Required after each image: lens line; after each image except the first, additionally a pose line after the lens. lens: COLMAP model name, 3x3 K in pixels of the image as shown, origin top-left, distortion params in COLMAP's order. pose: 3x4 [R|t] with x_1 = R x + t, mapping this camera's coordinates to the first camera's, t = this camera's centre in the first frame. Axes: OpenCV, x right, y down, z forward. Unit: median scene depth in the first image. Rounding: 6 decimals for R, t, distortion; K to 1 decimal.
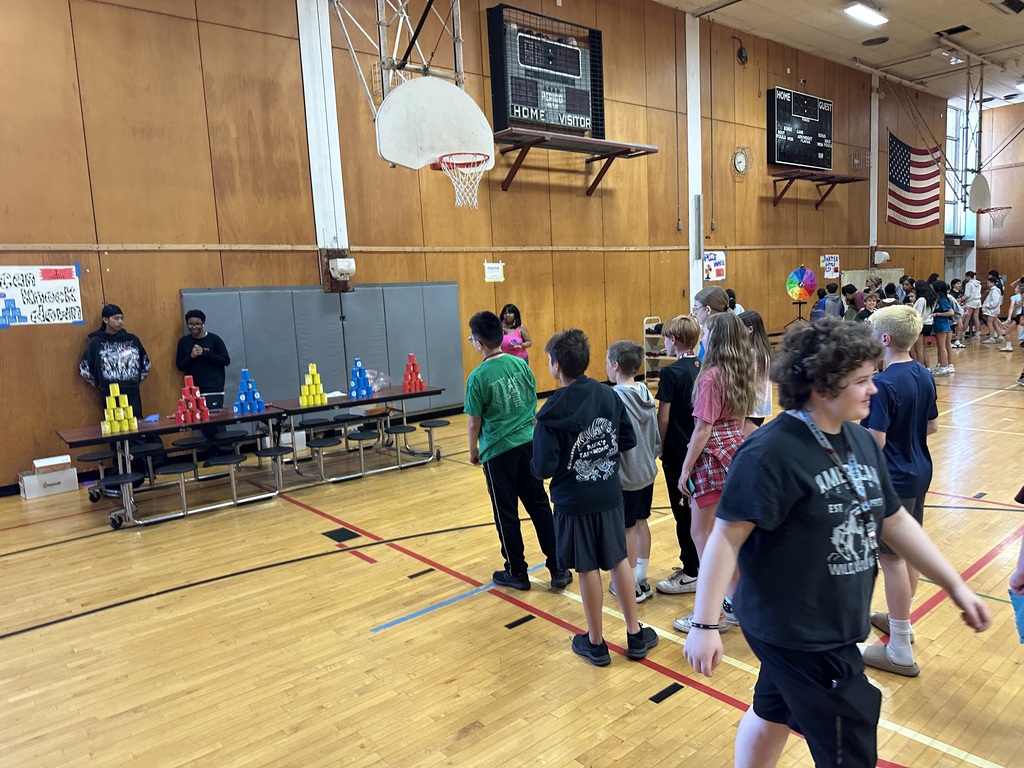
lens RADIAL K [[722.9, 0, 508.7], [0, 722.9, 387.5], [0, 0, 1]] dist [0.041364, -0.053719]
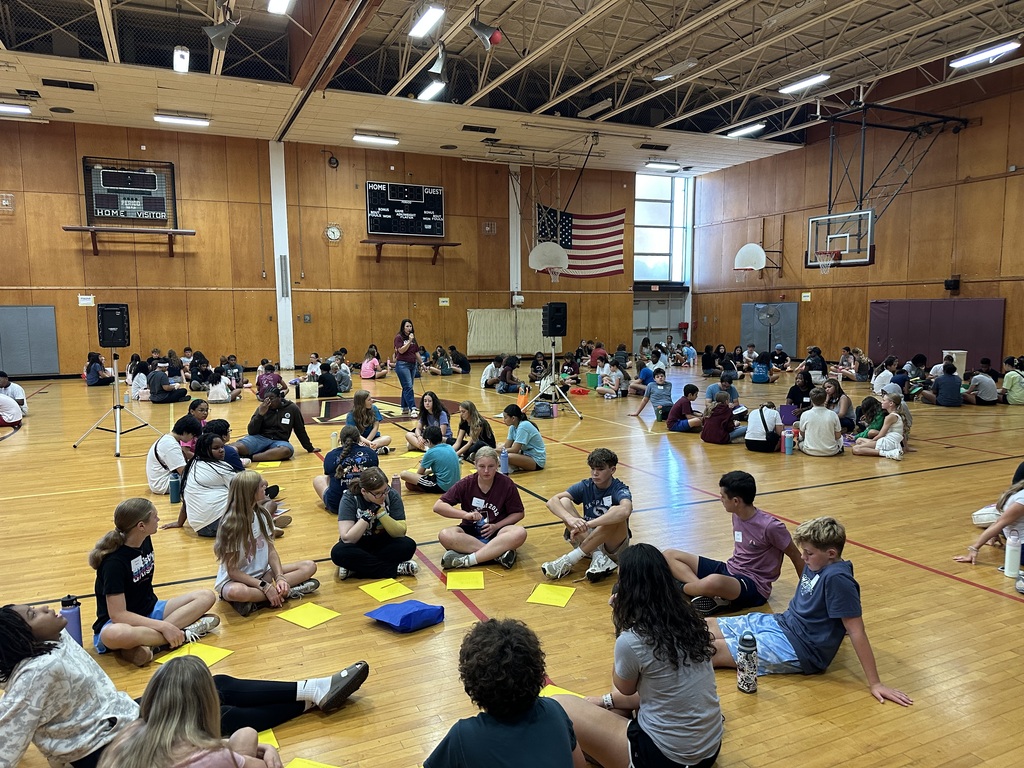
lens RADIAL K [[722.9, 0, 510.4], [0, 722.9, 388.8], [0, 0, 1]] dist [0.041364, -0.053719]
pose [[0.962240, 0.073895, -0.261980, 1.095123], [-0.078236, 0.996916, -0.006166, -0.010345], [0.260716, 0.026429, 0.965054, -0.338690]]
